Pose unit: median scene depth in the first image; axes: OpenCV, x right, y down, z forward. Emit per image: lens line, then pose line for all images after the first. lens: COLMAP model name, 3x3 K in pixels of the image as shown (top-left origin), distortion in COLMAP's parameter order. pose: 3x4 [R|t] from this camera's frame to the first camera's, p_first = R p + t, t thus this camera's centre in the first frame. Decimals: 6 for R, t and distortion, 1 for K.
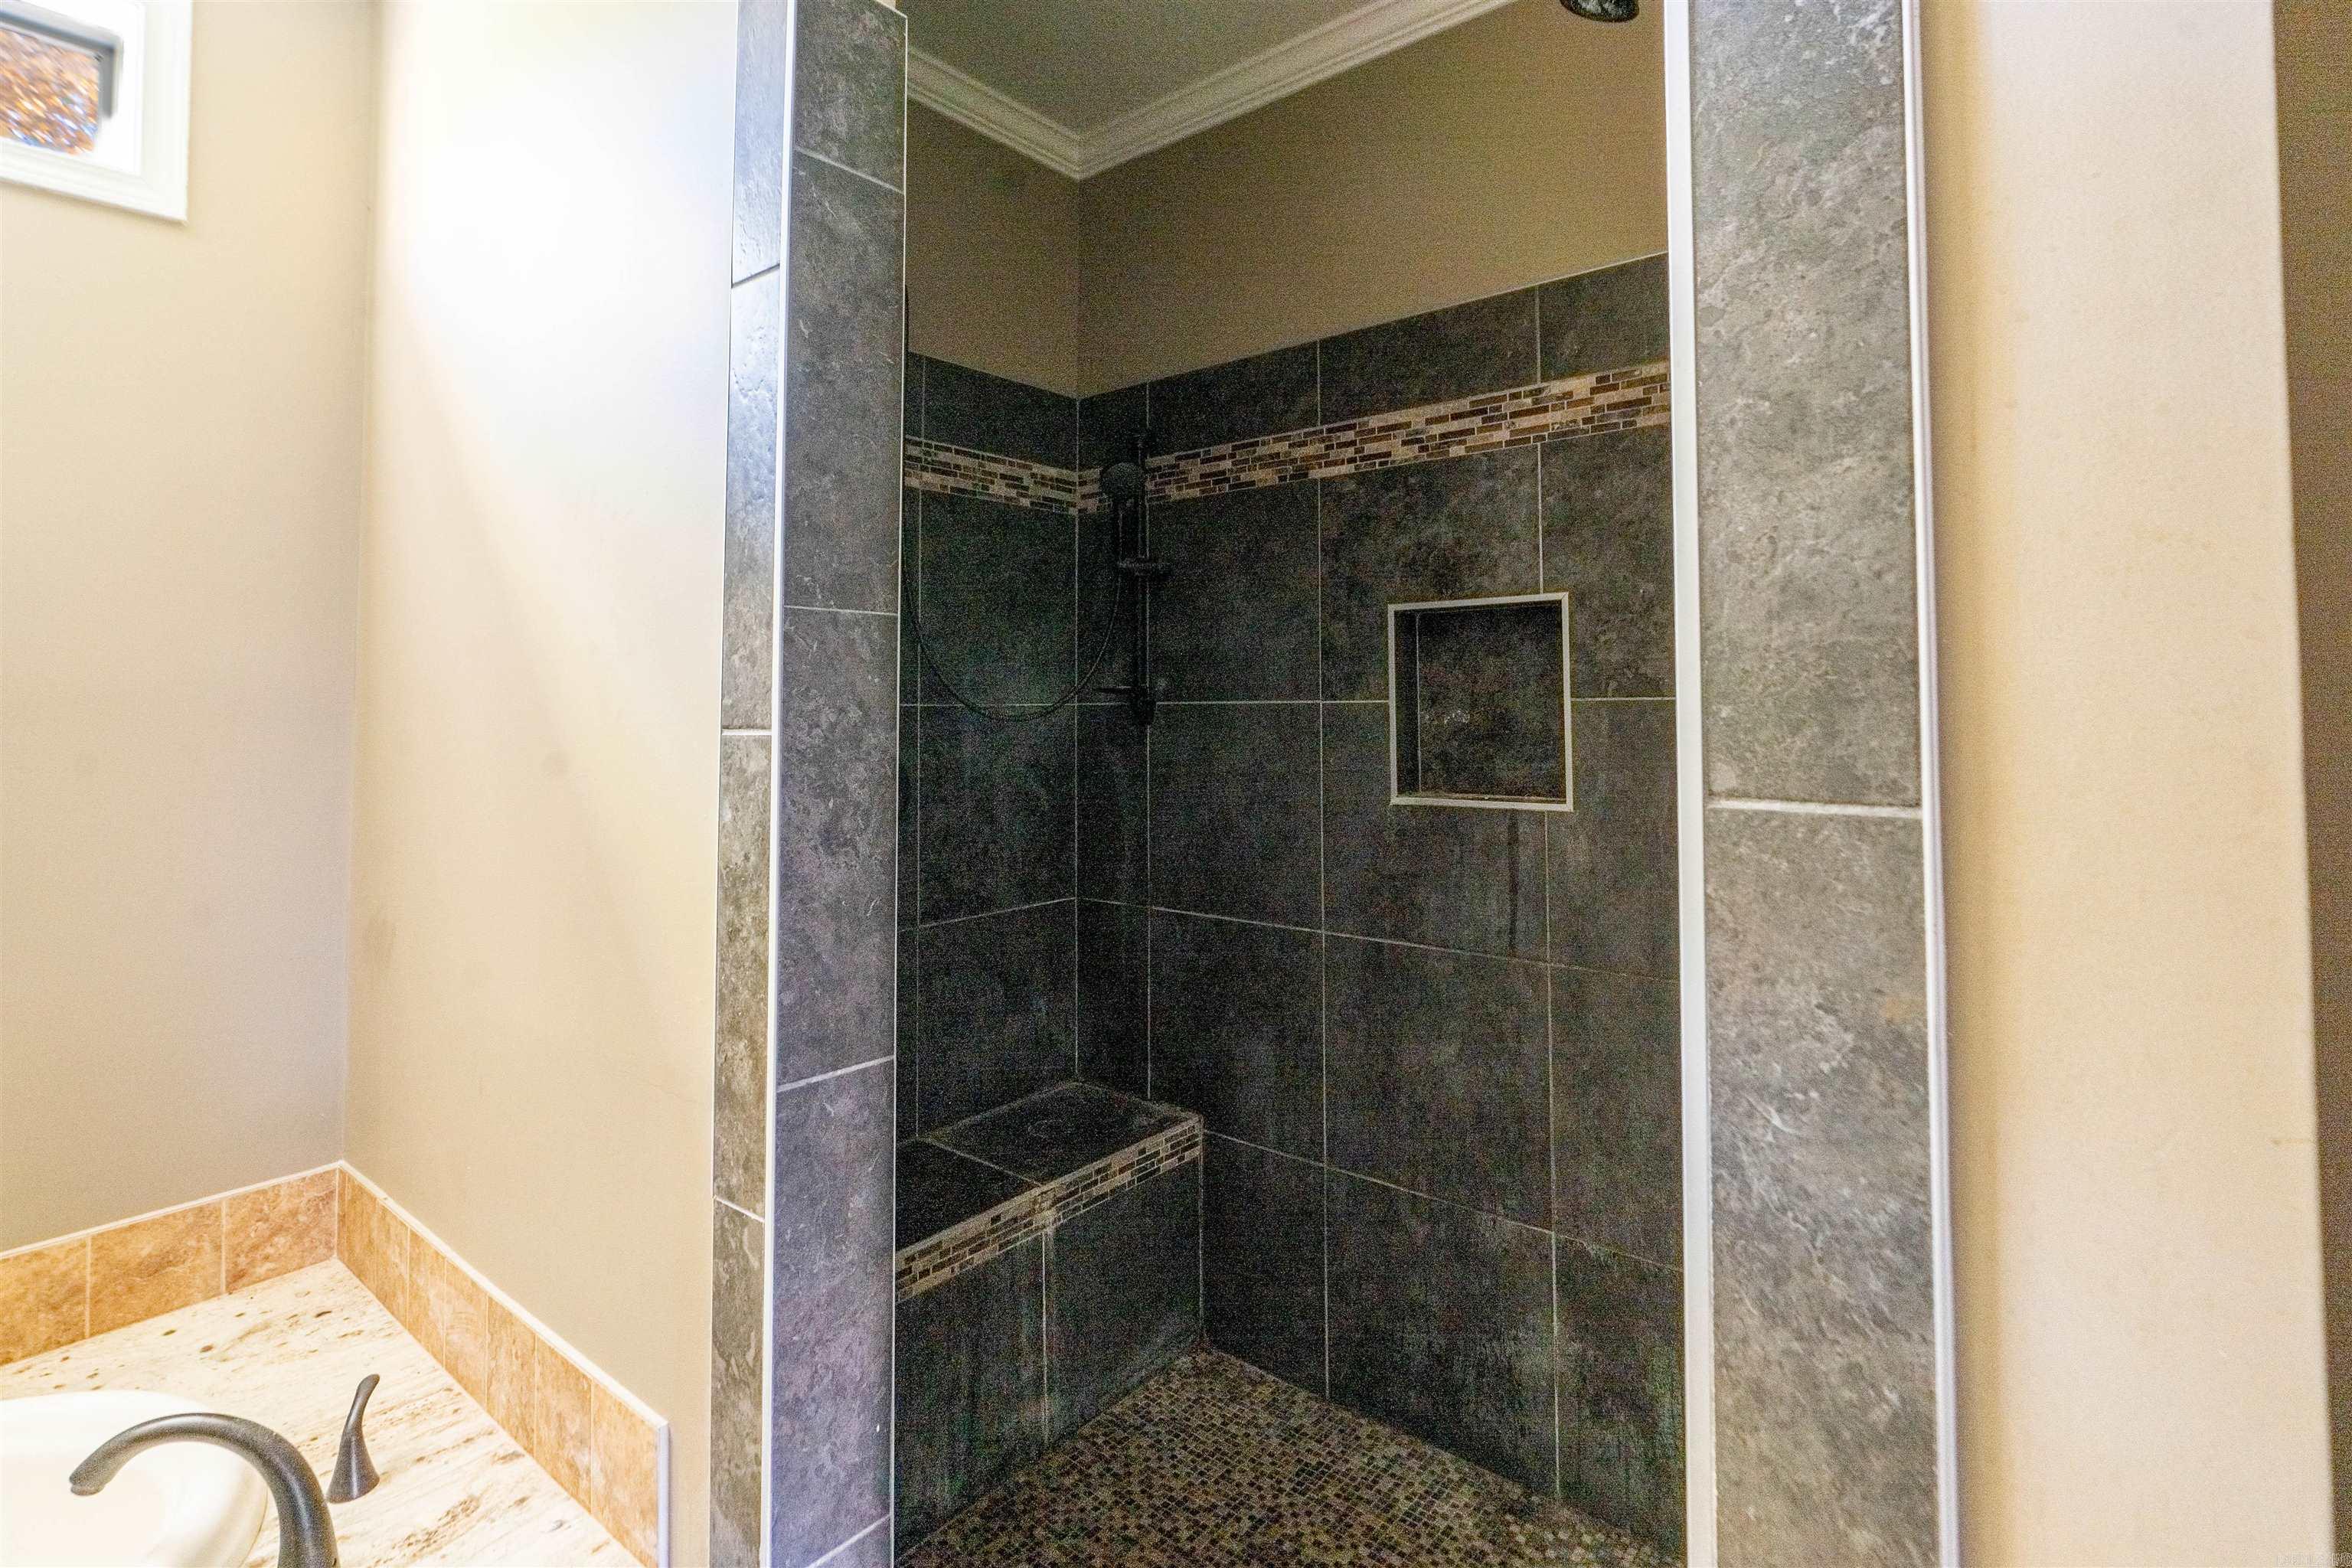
lens RADIAL K [[1120.4, 0, 1178.8], [0, 1120.4, 654.8], [0, 0, 1]] dist [0.001588, 0.000354]
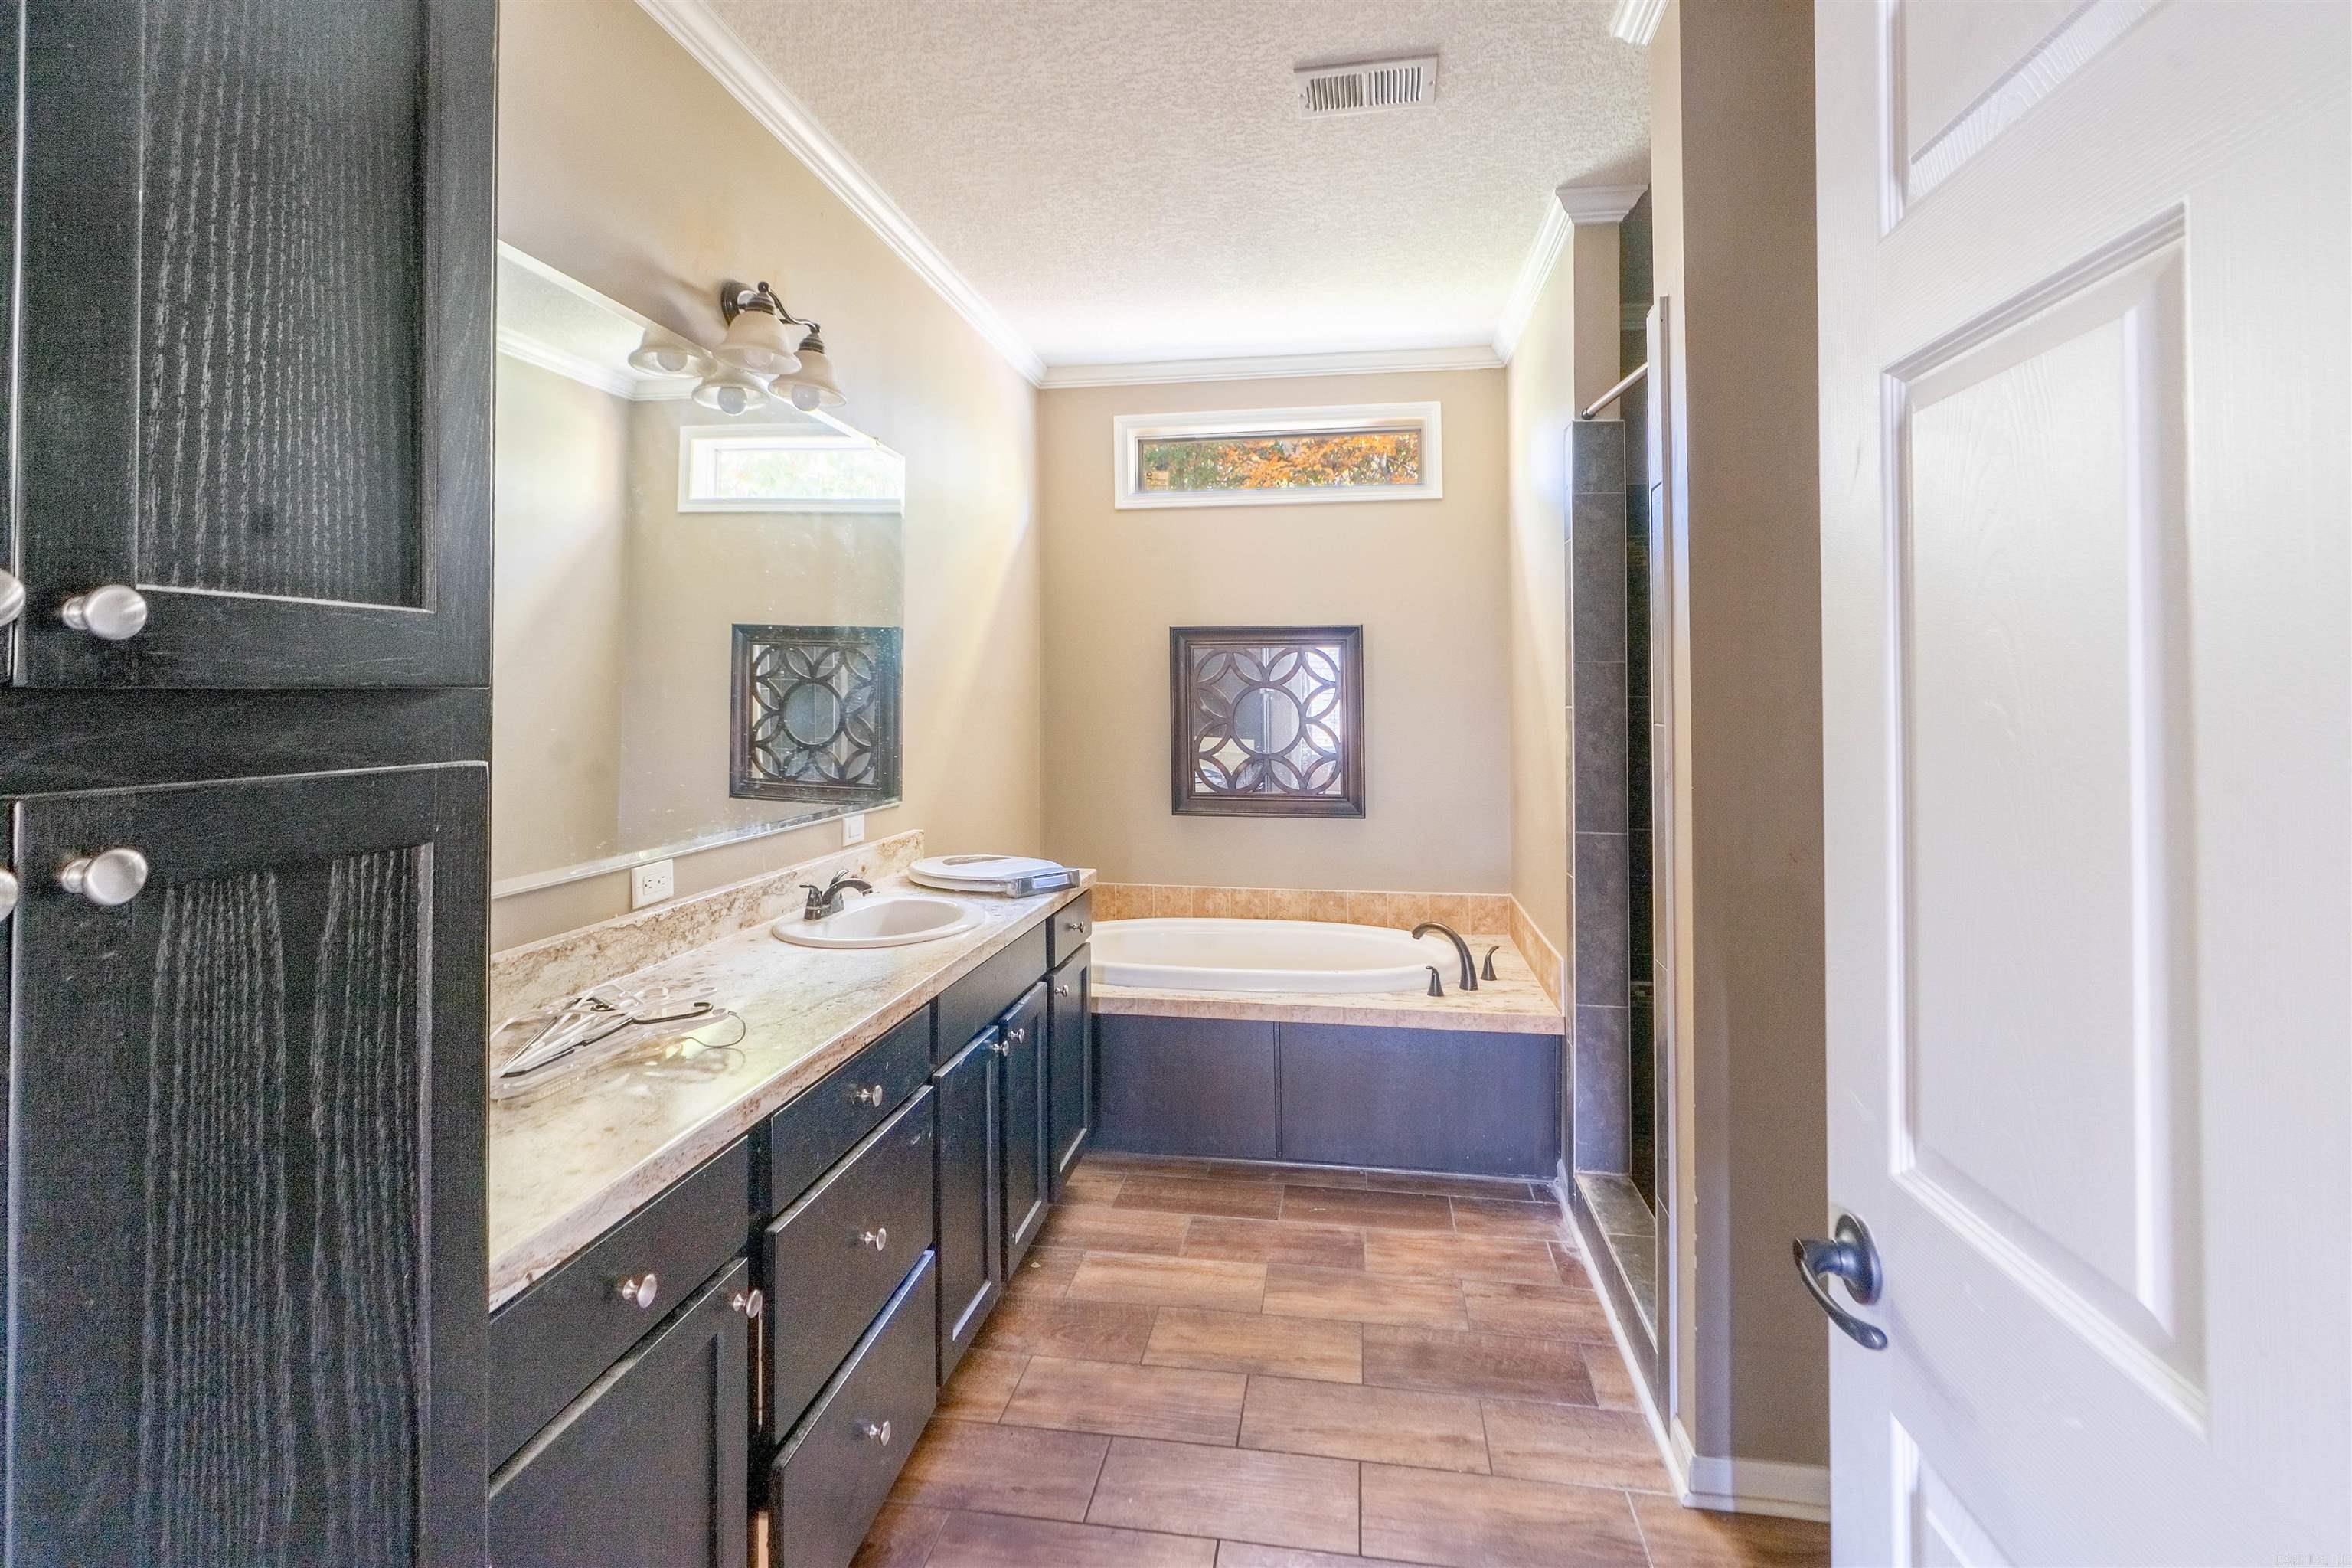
lens RADIAL K [[1086.2, 0, 1177.5], [0, 1086.2, 676.4], [0, 0, 1]] dist [-0.000156, -0.000073]
pose [[0.501904, -0.014051, -0.864809, 1.432278], [0.037147, 0.999296, 0.005323, -0.056552], [0.864125, -0.034797, 0.502072, -1.167782]]
